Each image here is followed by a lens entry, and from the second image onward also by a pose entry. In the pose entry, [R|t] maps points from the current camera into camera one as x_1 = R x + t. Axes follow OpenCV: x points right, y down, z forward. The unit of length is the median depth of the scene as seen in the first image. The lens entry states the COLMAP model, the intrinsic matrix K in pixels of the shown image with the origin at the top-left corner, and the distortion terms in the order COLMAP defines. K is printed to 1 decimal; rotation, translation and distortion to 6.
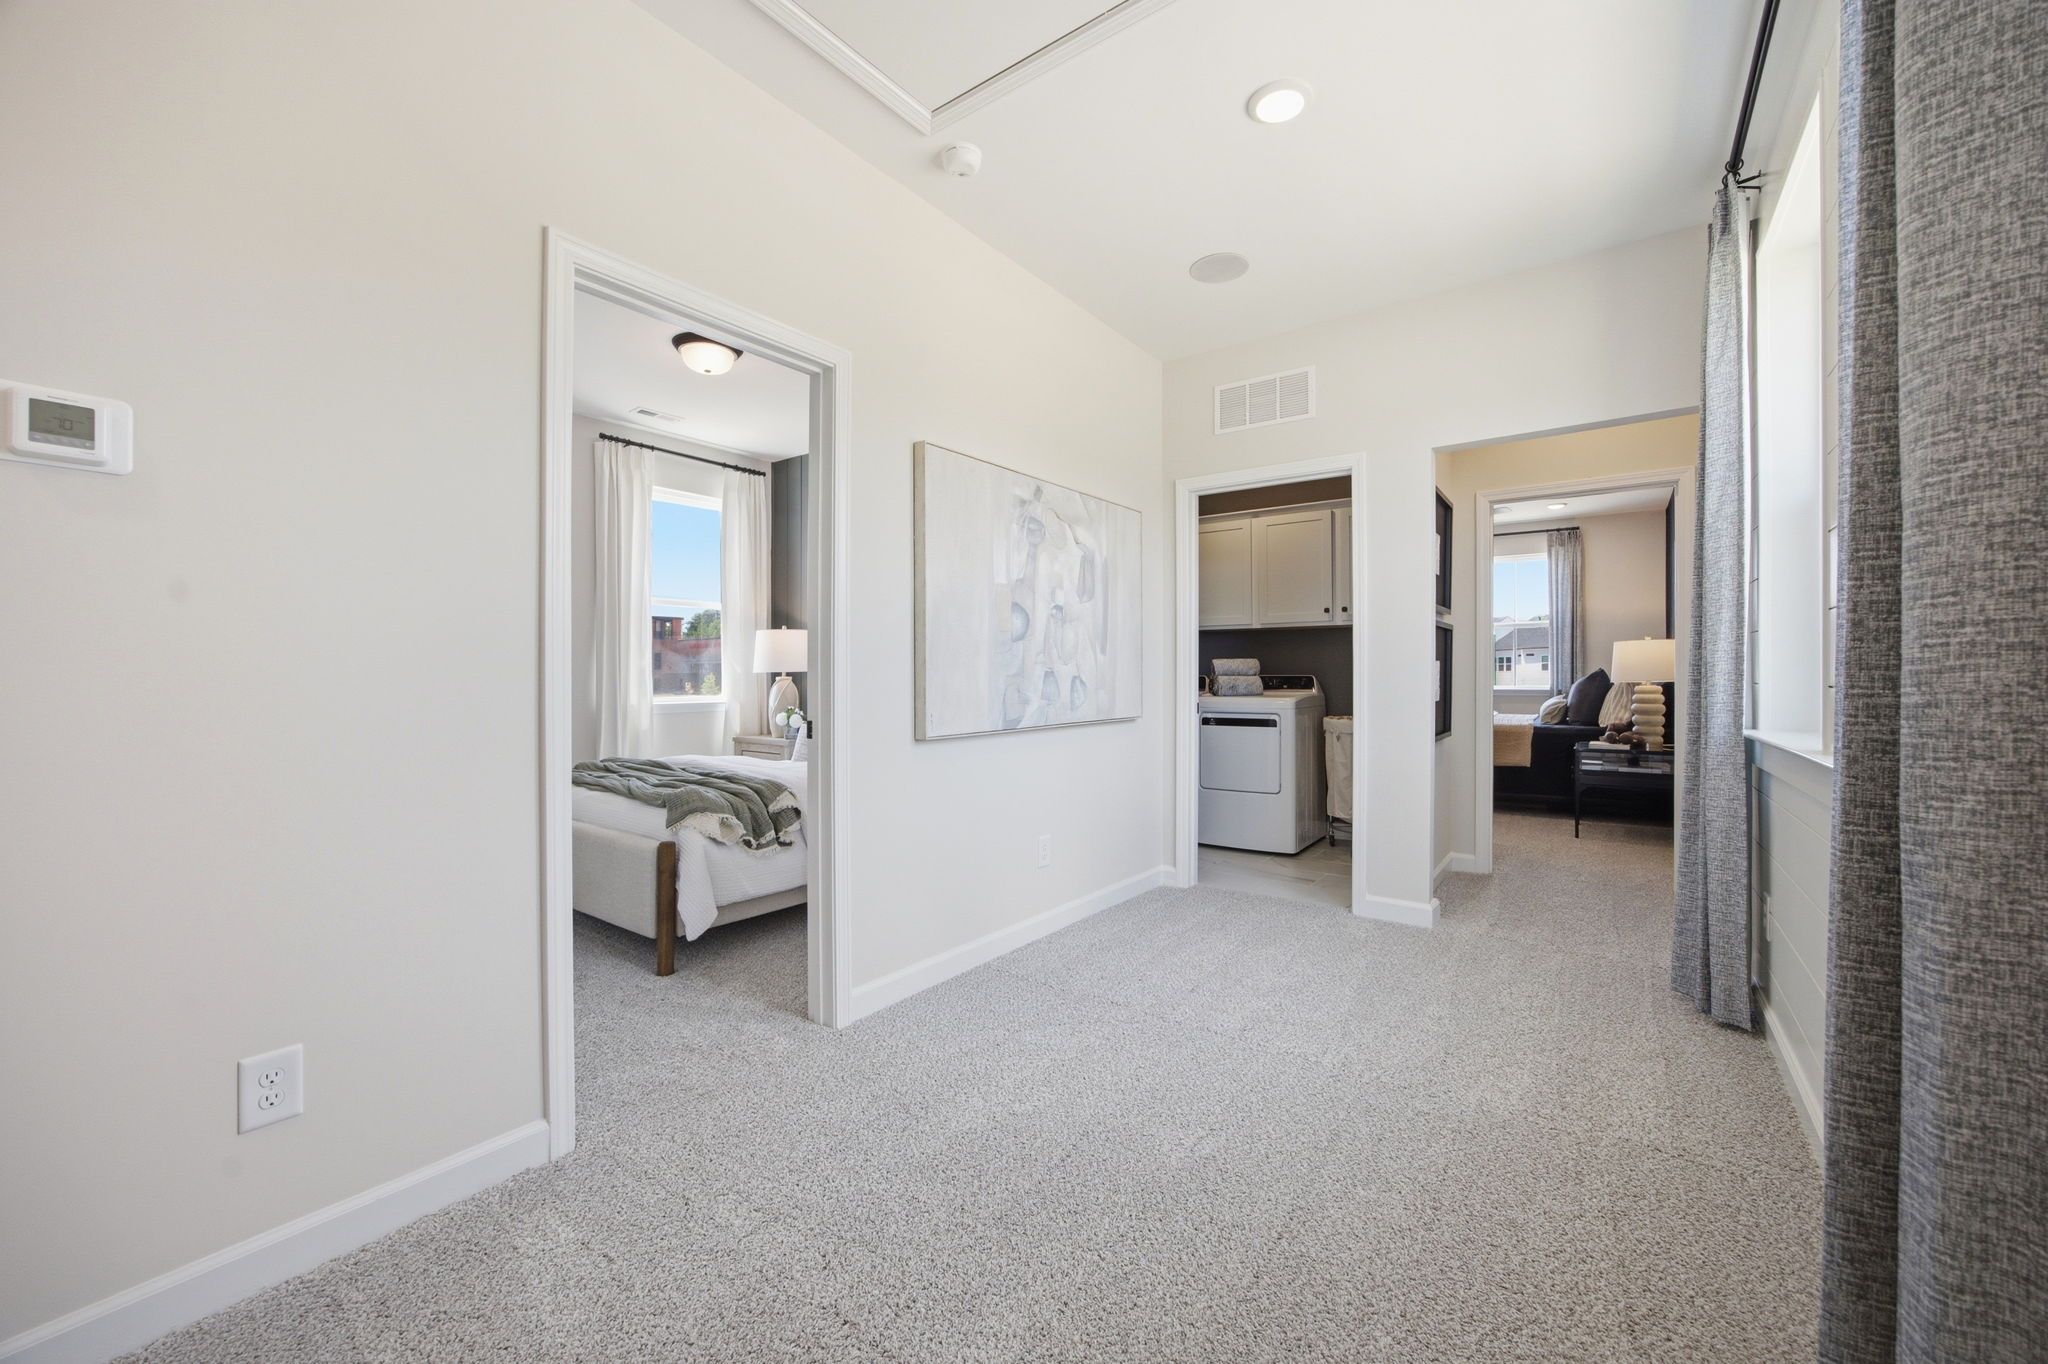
lens RADIAL K [[796.3, 0, 1023.9], [0, 796.3, 677.4], [0, 0, 1]] dist [-0.016683, -0.000152]
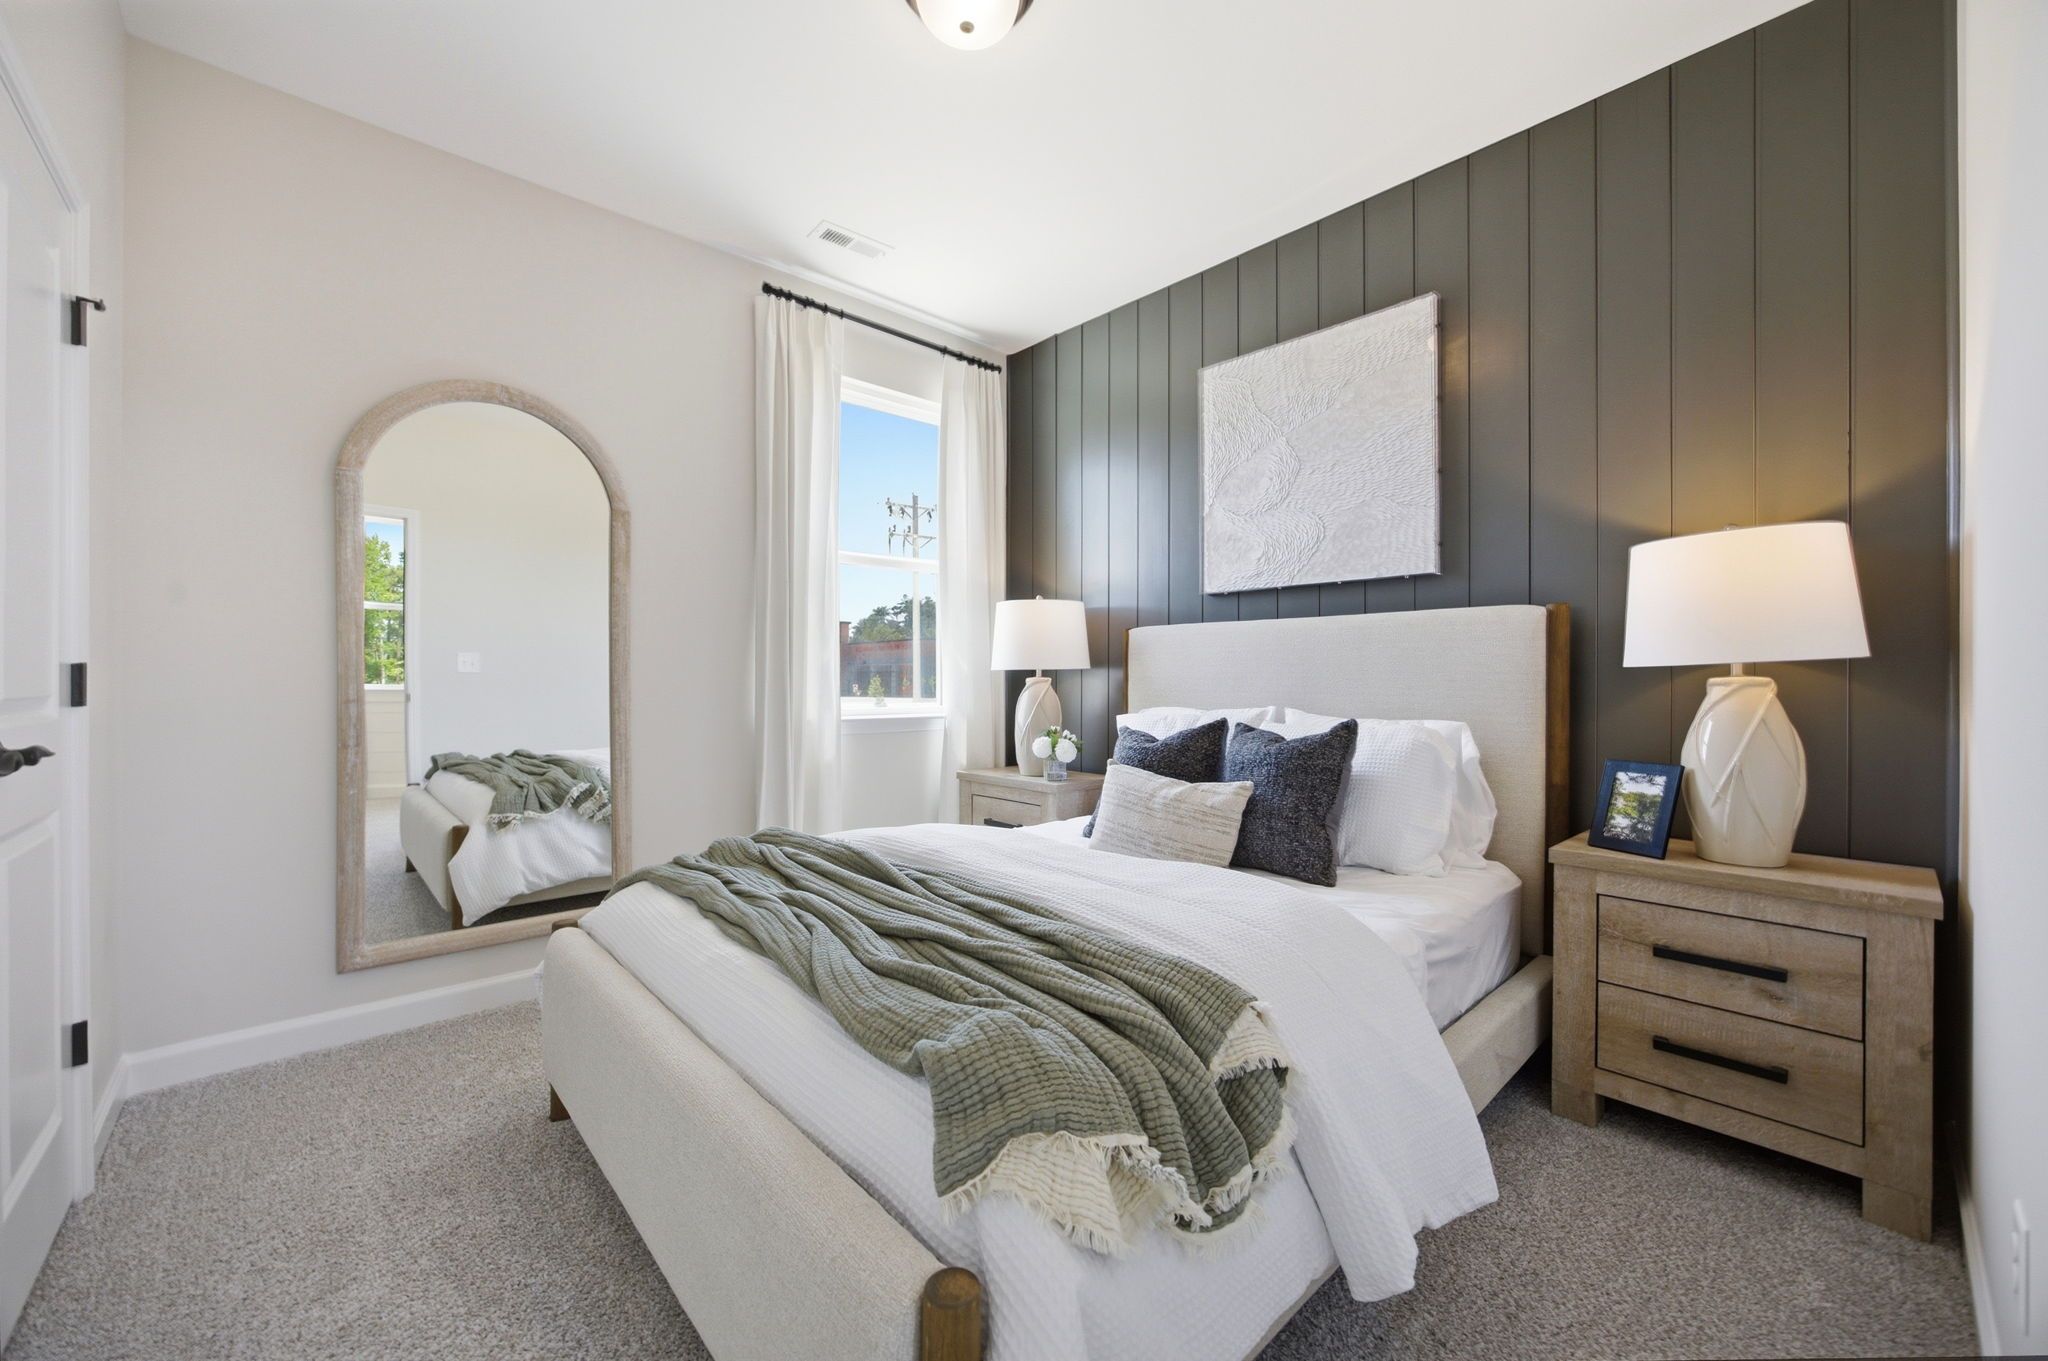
lens RADIAL K [[796.3, 0, 1026.6], [0, 796.3, 680.6], [0, 0, 1]] dist [-0.016683, -0.000152]
pose [[0.983051, 0.005593, -0.183247, -0.208252], [-0.005834, 0.999983, -0.000778, 0.002707], [0.183239, 0.001834, 0.983067, 0.410240]]
